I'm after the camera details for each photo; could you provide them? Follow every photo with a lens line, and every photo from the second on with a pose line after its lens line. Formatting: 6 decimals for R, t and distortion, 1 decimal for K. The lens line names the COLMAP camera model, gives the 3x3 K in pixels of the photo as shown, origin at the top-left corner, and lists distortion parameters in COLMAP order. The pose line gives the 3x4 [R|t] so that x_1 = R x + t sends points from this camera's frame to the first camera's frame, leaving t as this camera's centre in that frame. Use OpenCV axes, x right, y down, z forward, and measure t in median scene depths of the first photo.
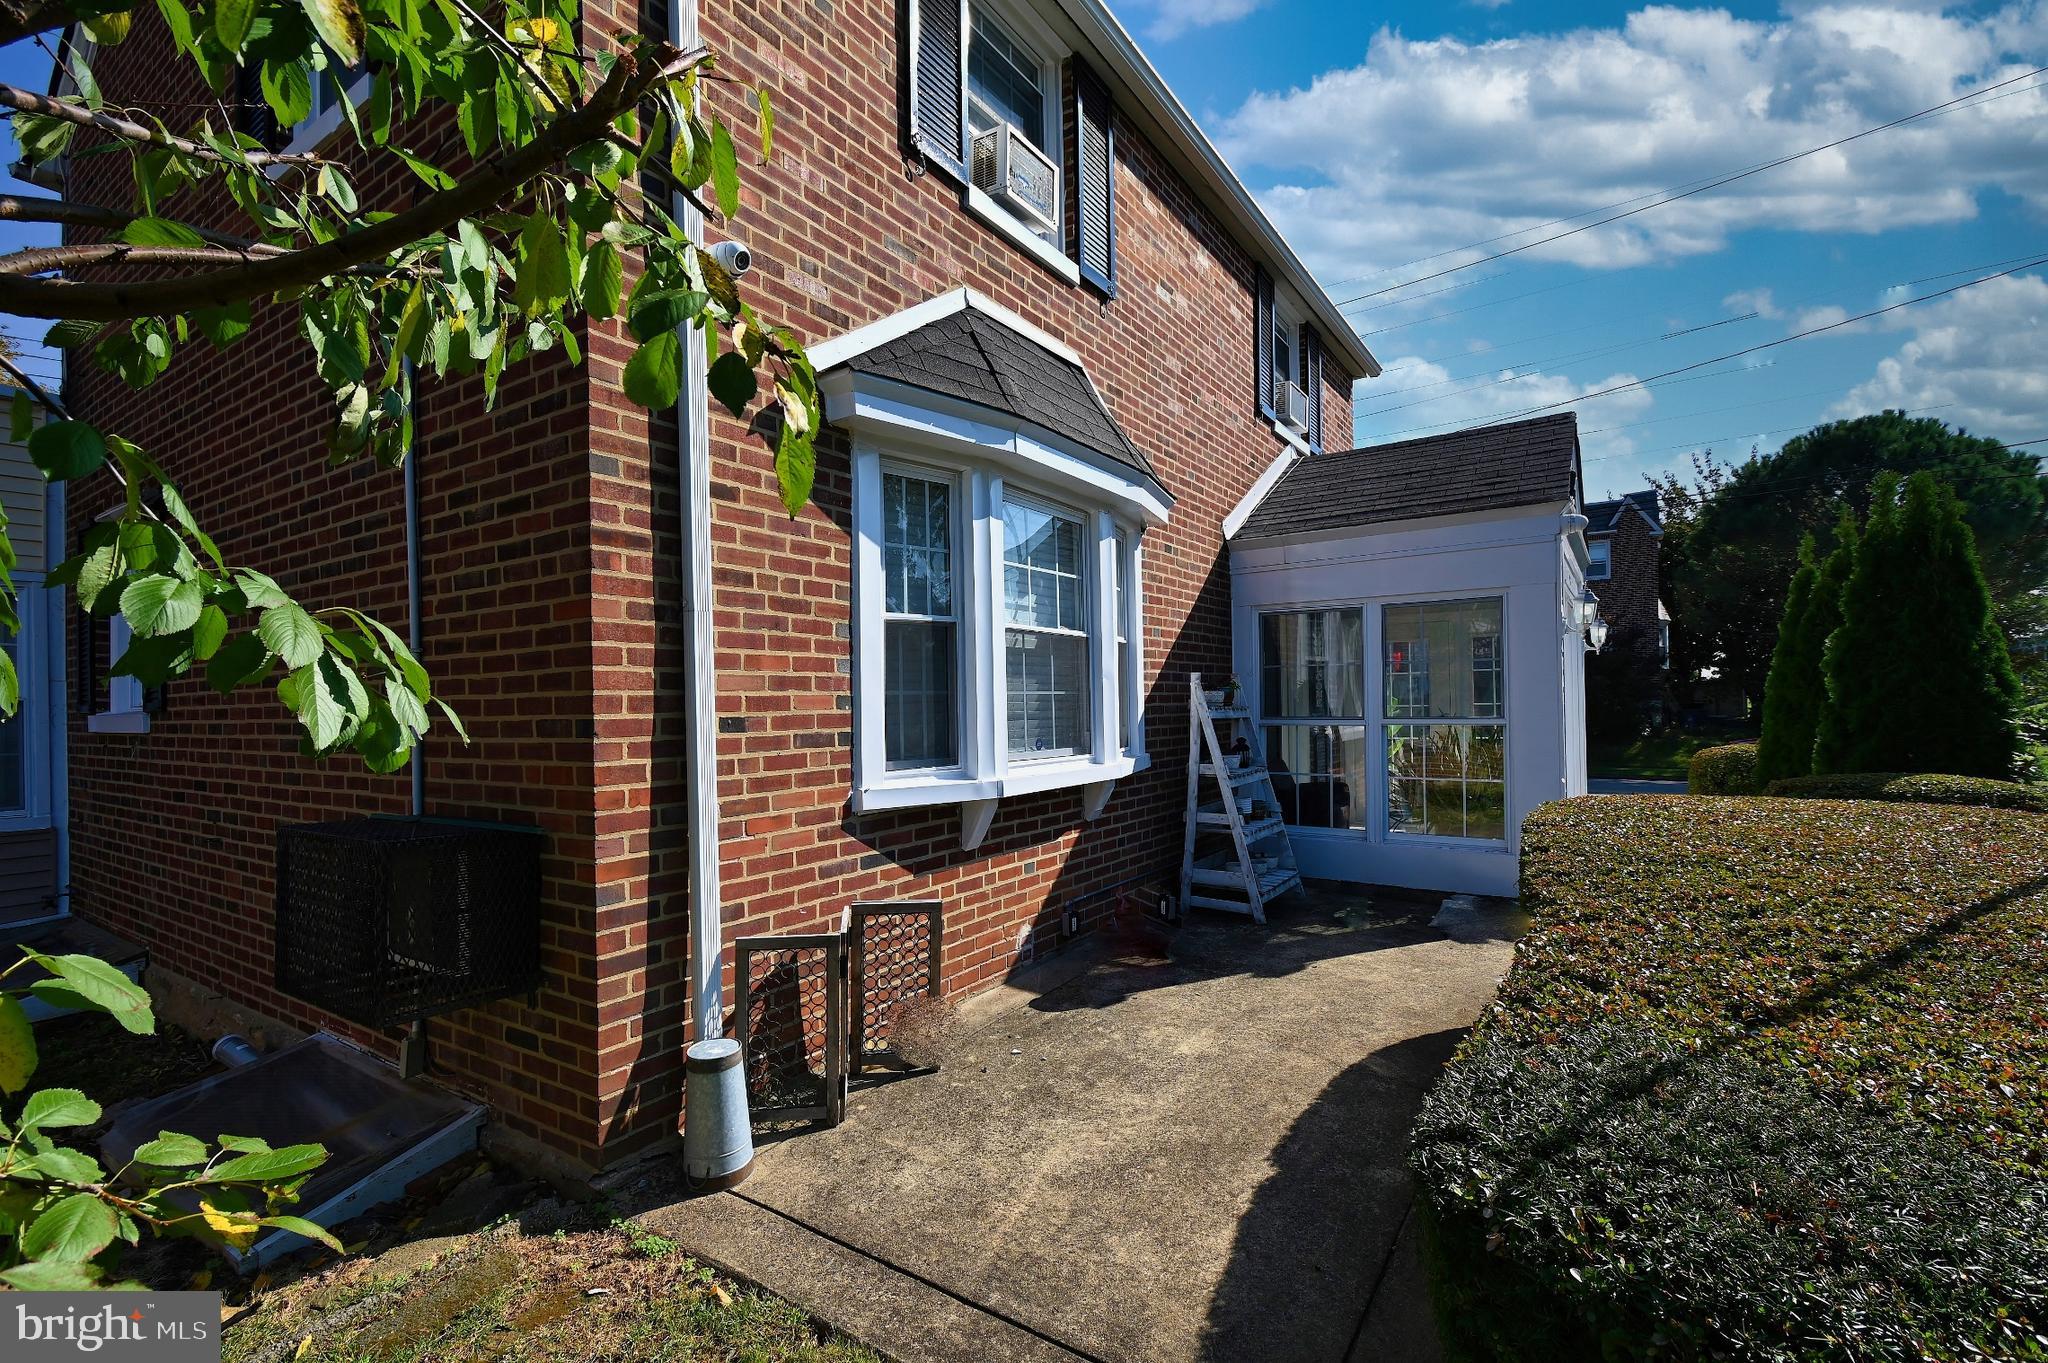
lens RADIAL K [[902.5, 0, 1025.1], [0, 902.5, 689.4], [0, 0, 1]] dist [0.008857, -0.004405]
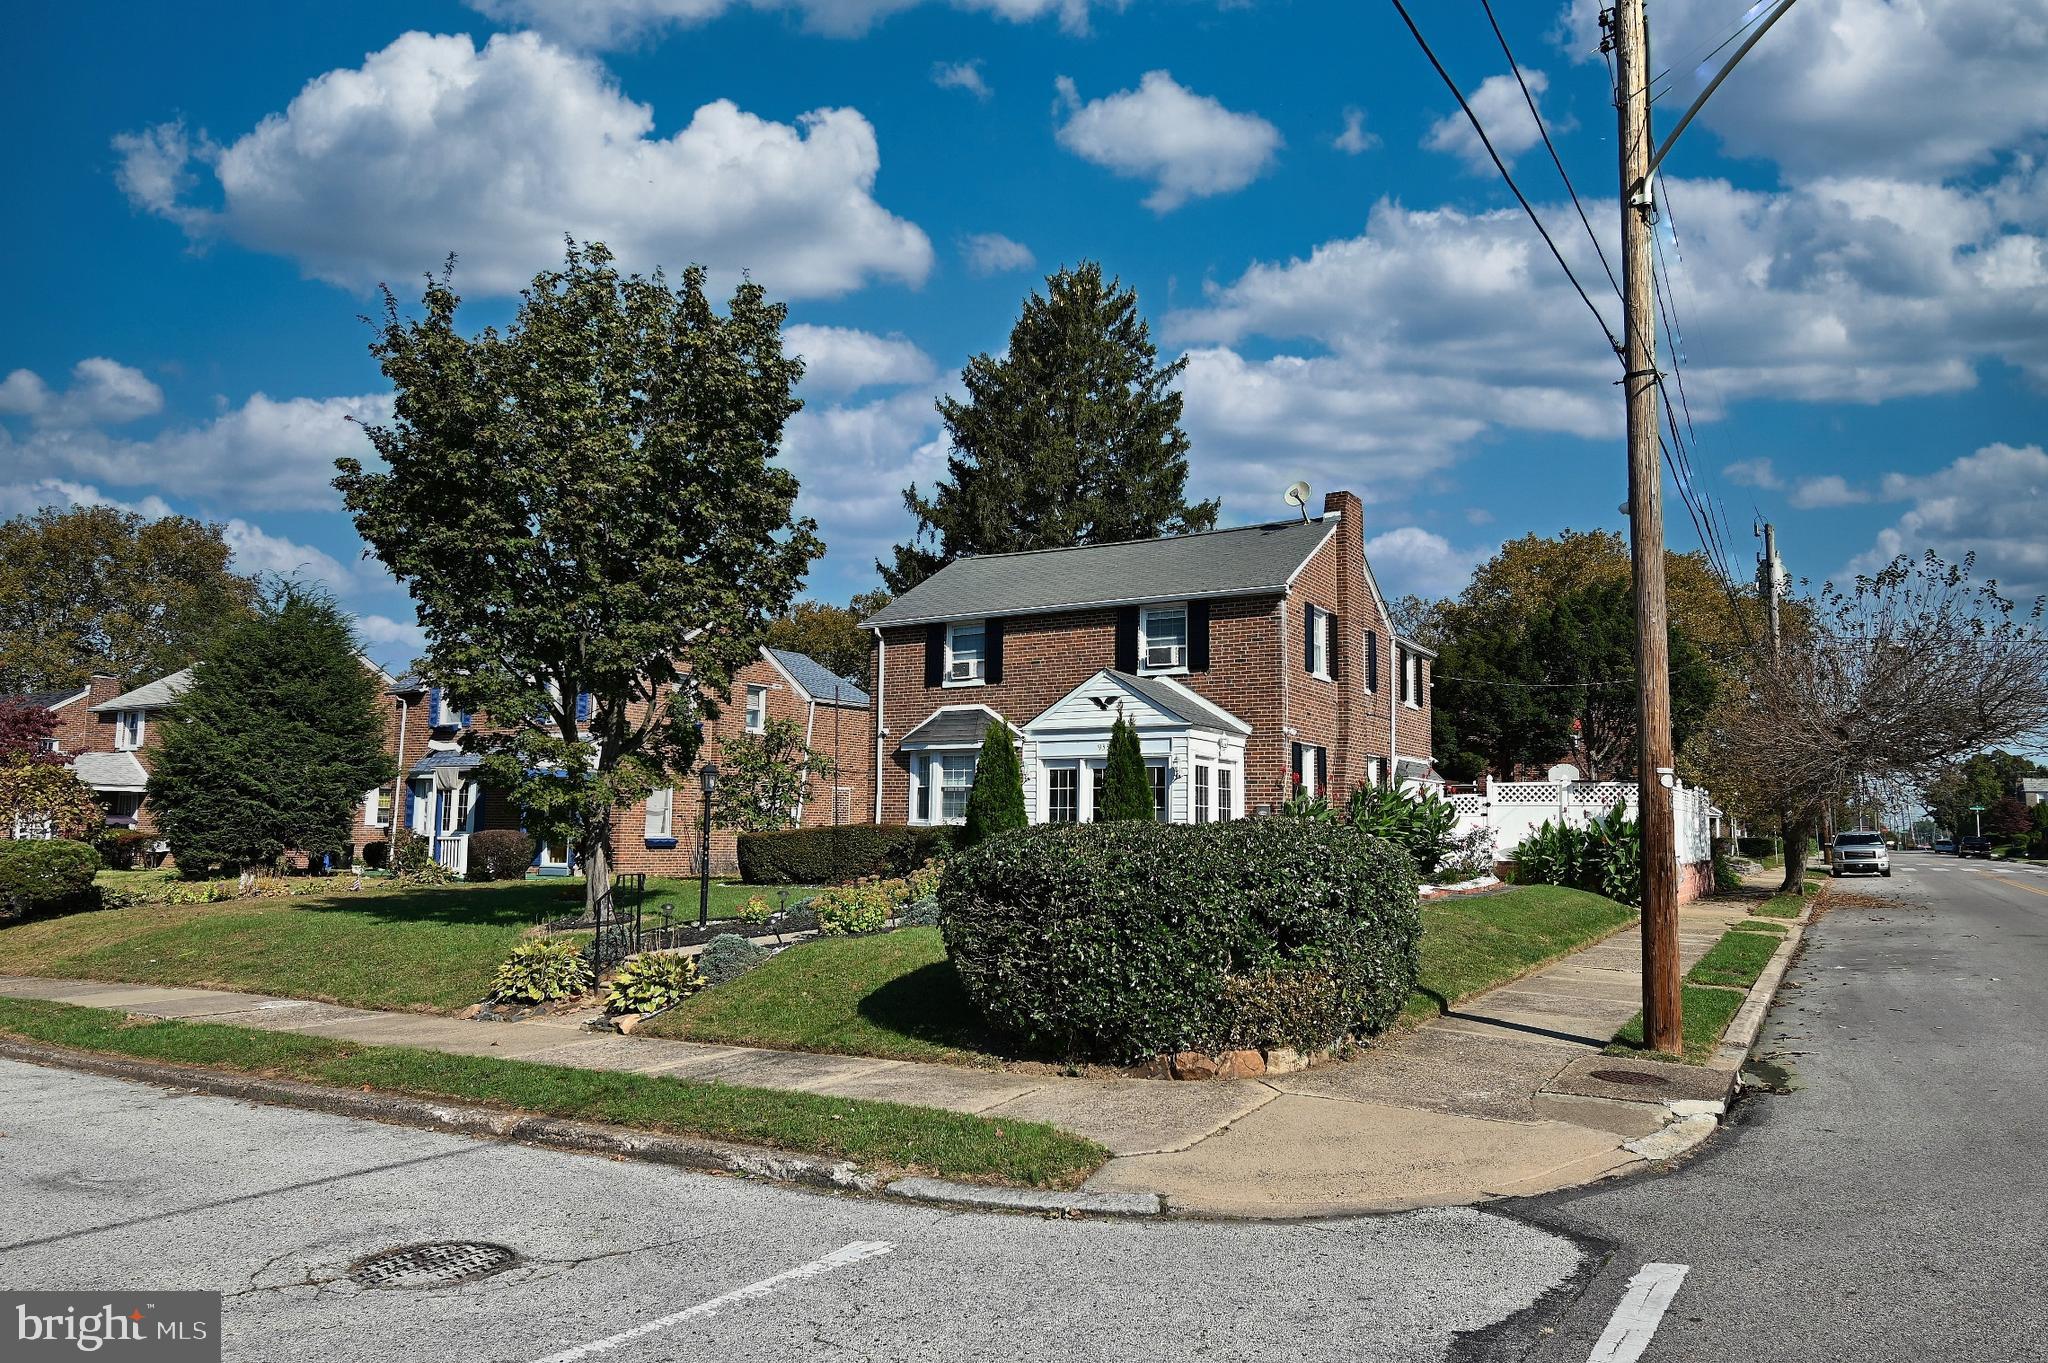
lens RADIAL K [[1337.4, 0, 1037.2], [0, 1337.4, 699.9], [0, 0, 1]] dist [0.003241, 0.005087]
pose [[0.038265, -0.081664, -0.995925, 6.151304], [0.003465, 0.996660, -0.081591, 0.036161], [0.999262, -0.000329, 0.038420, 1.186359]]
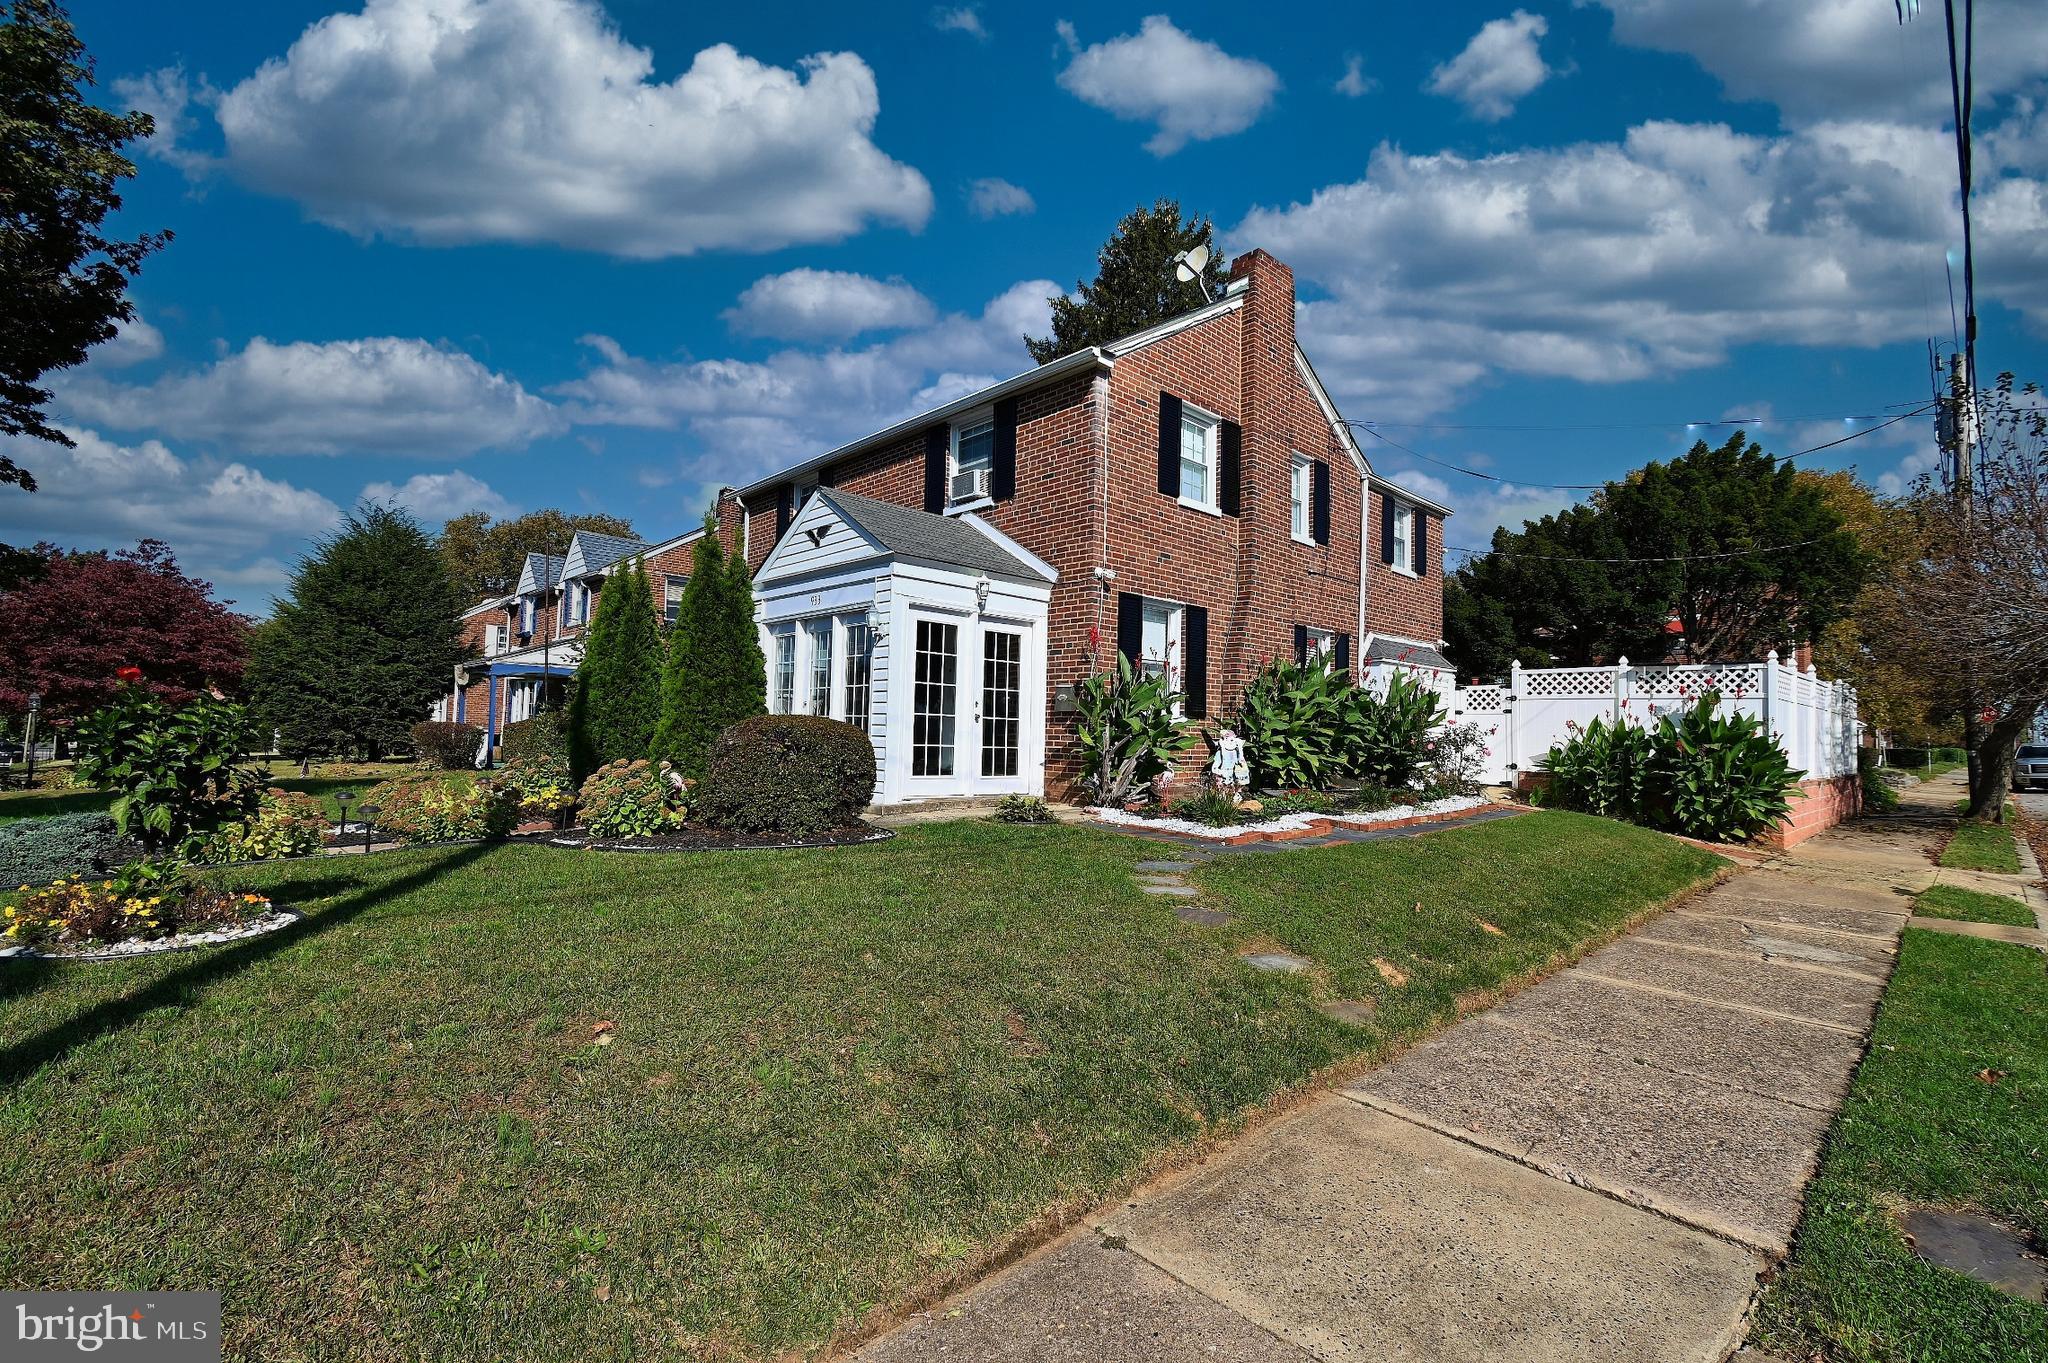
lens RADIAL K [[902.5, 0, 1031.1], [0, 902.5, 701.0], [0, 0, 1]] dist [0.008857, -0.004405]
pose [[-0.228354, -0.023324, -0.973299, 3.193796], [-0.003101, 0.999725, -0.023230, 0.120977], [0.973573, -0.002286, -0.228364, 2.764170]]
